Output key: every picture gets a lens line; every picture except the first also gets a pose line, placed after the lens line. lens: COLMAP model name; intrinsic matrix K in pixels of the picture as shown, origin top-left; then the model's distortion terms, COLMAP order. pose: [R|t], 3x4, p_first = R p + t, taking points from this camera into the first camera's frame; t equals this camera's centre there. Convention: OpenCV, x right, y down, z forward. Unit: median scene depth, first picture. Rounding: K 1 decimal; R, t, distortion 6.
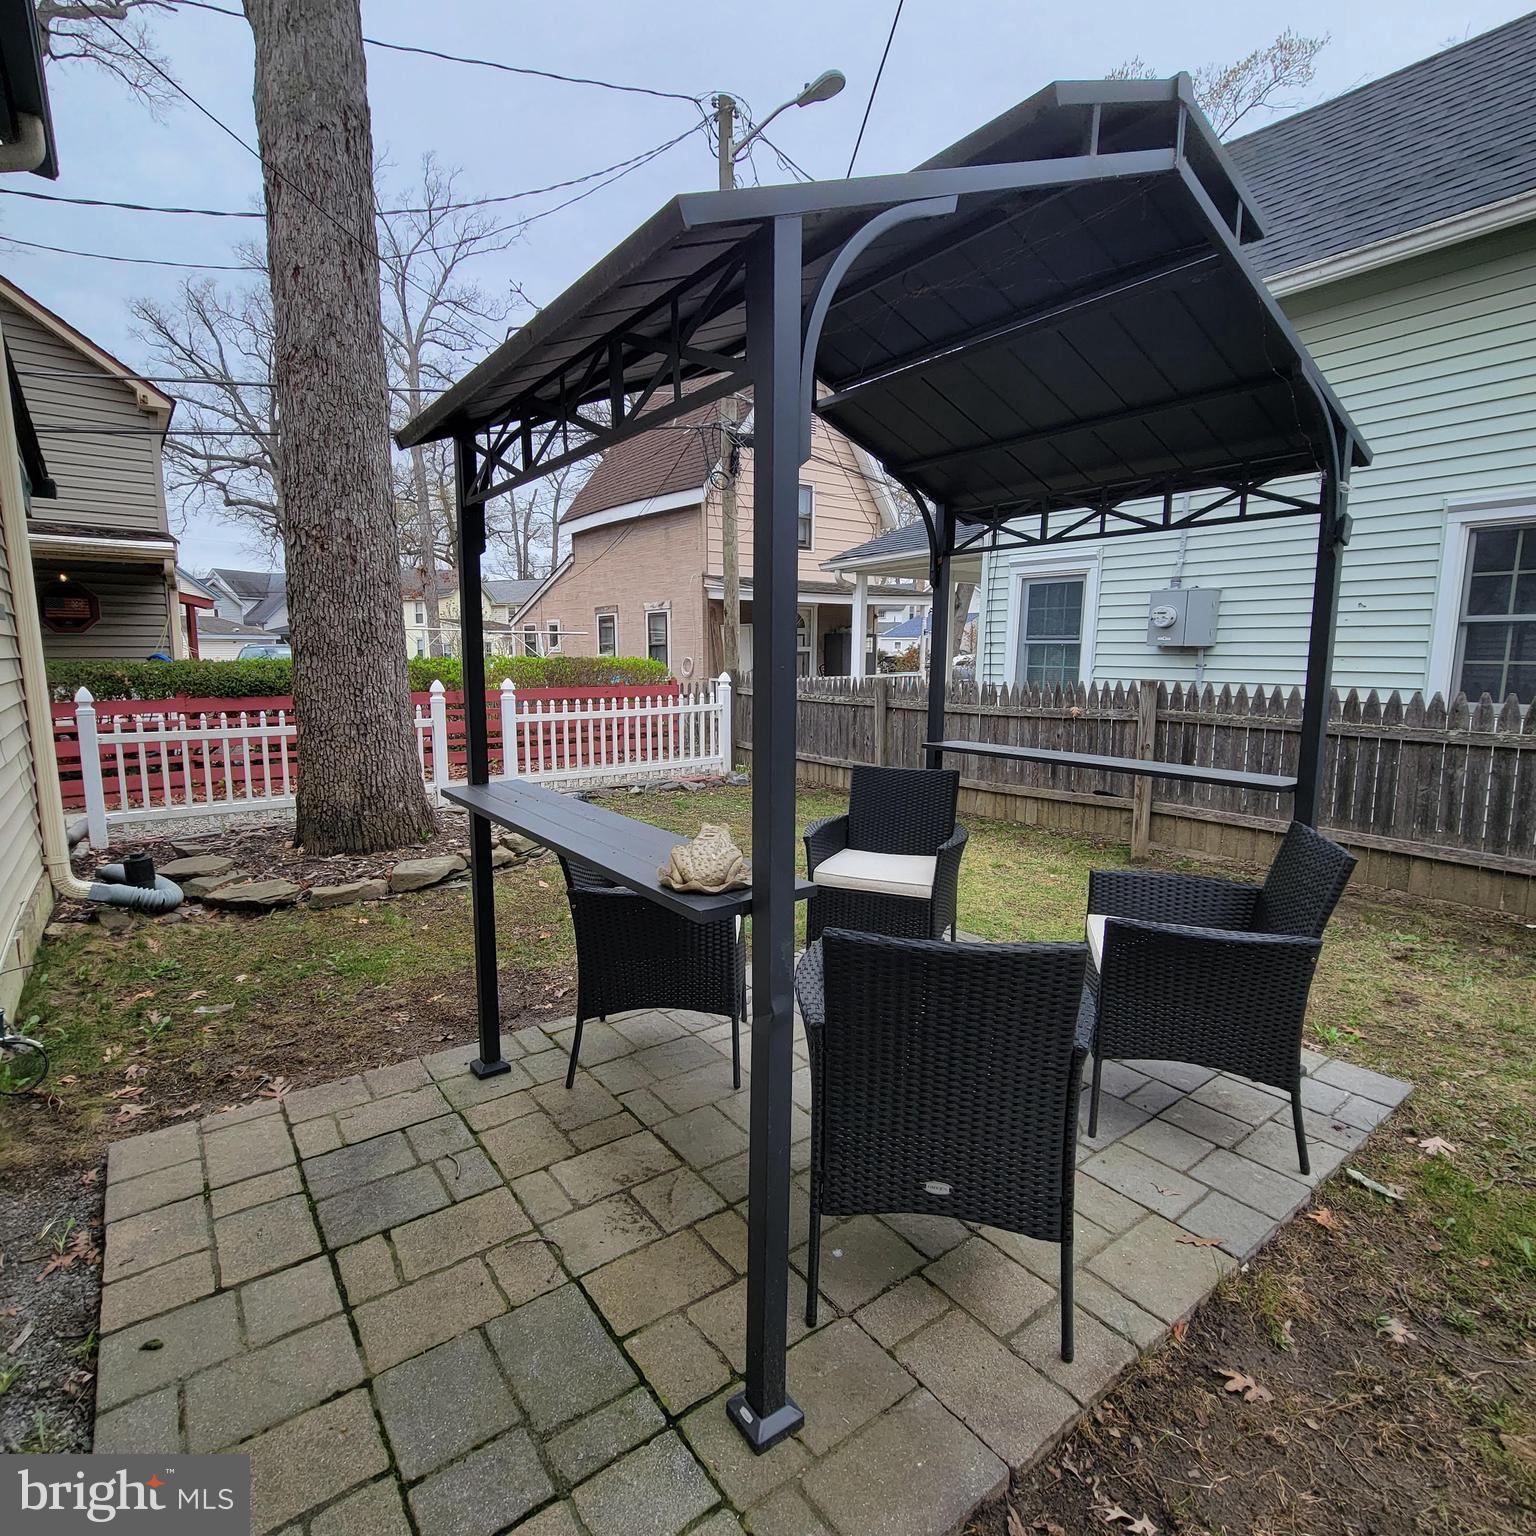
lens RADIAL K [[829.9, 0, 768.7], [0, 829.9, 767.2], [0, 0, 1]] dist [0.004240, -0.003371]
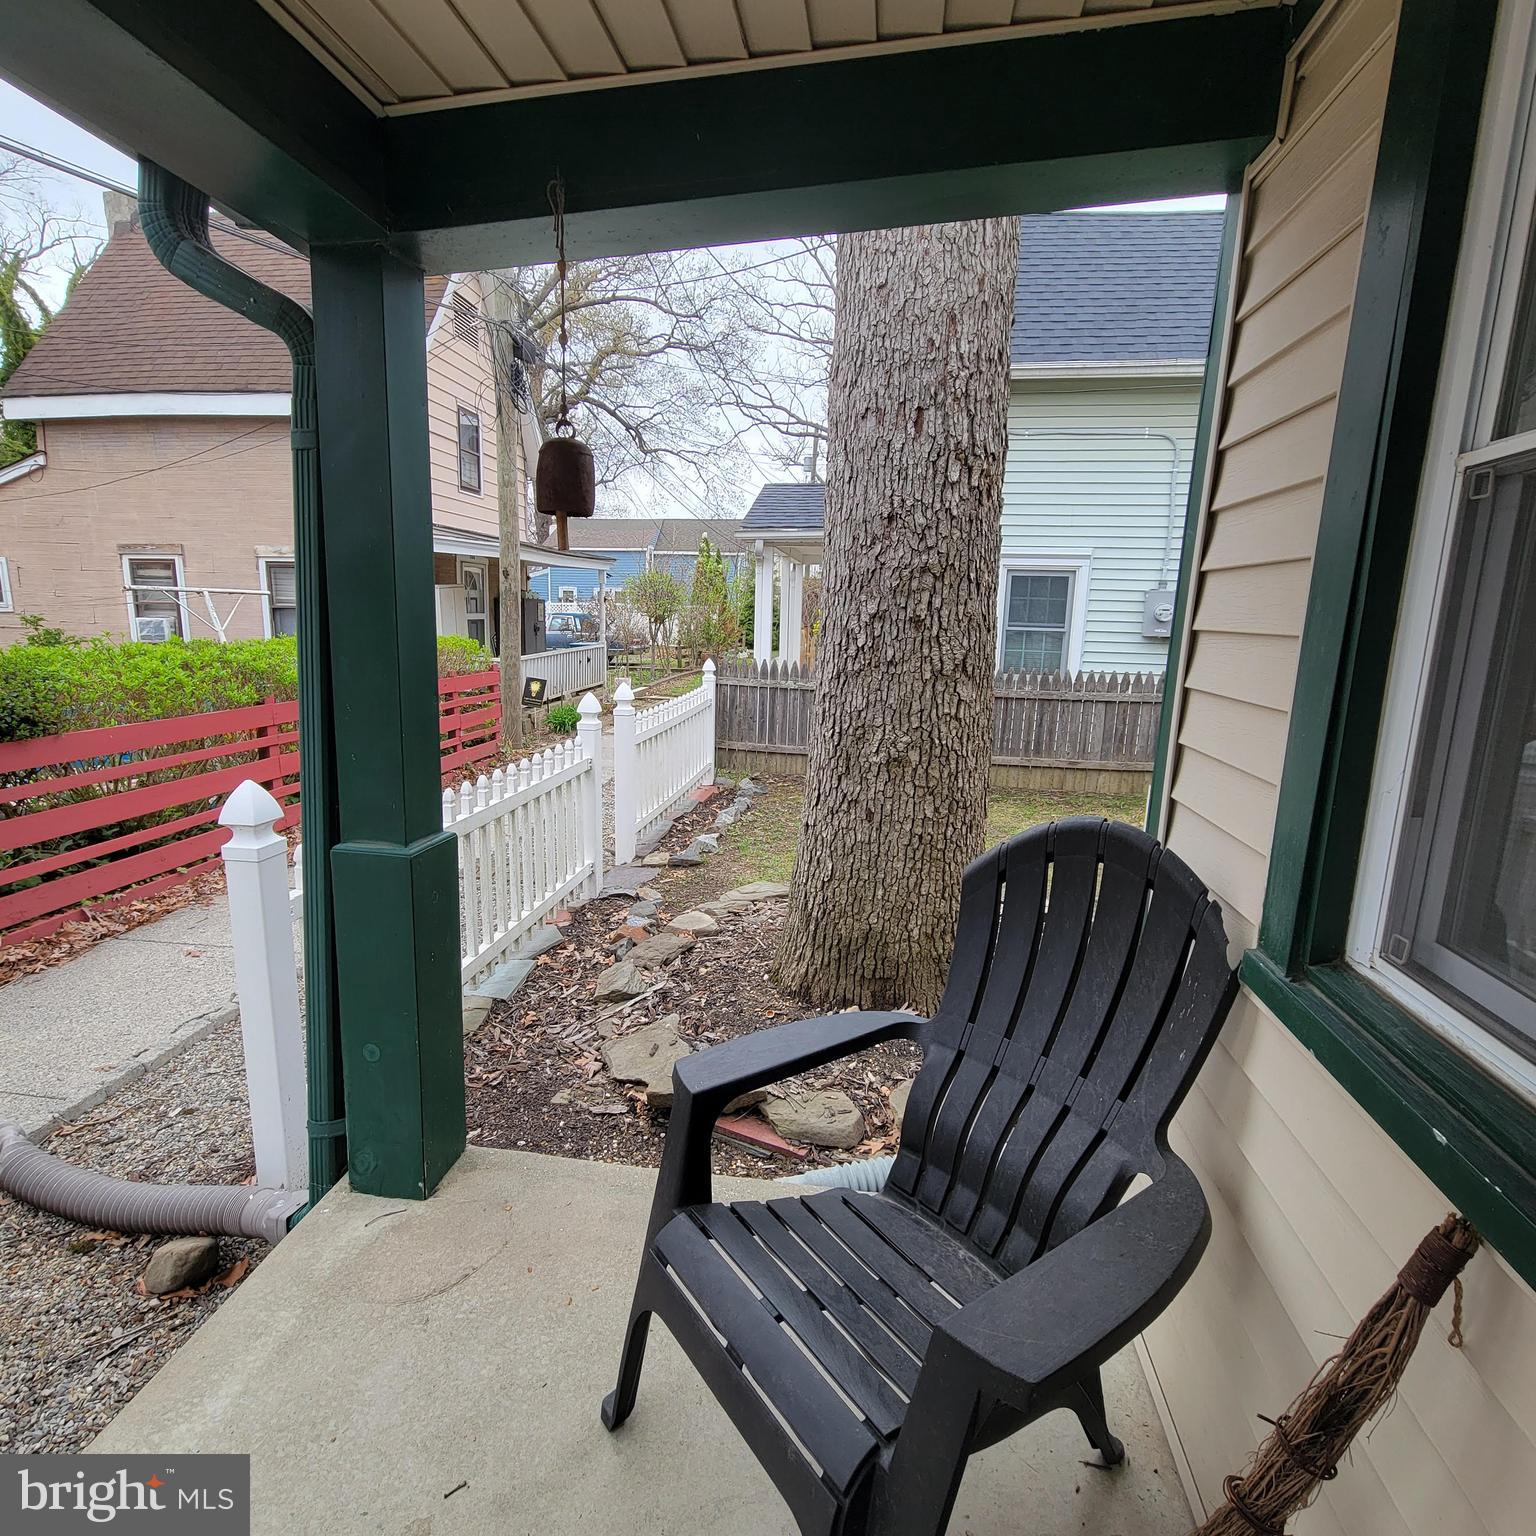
lens RADIAL K [[829.9, 0, 772.1], [0, 829.9, 762.5], [0, 0, 1]] dist [0.004240, -0.003371]
pose [[0.697643, -0.109096, 0.708090, -0.742119], [0.078131, 0.994029, 0.076172, -0.089528], [-0.712172, 0.002183, 0.702001, 0.494227]]
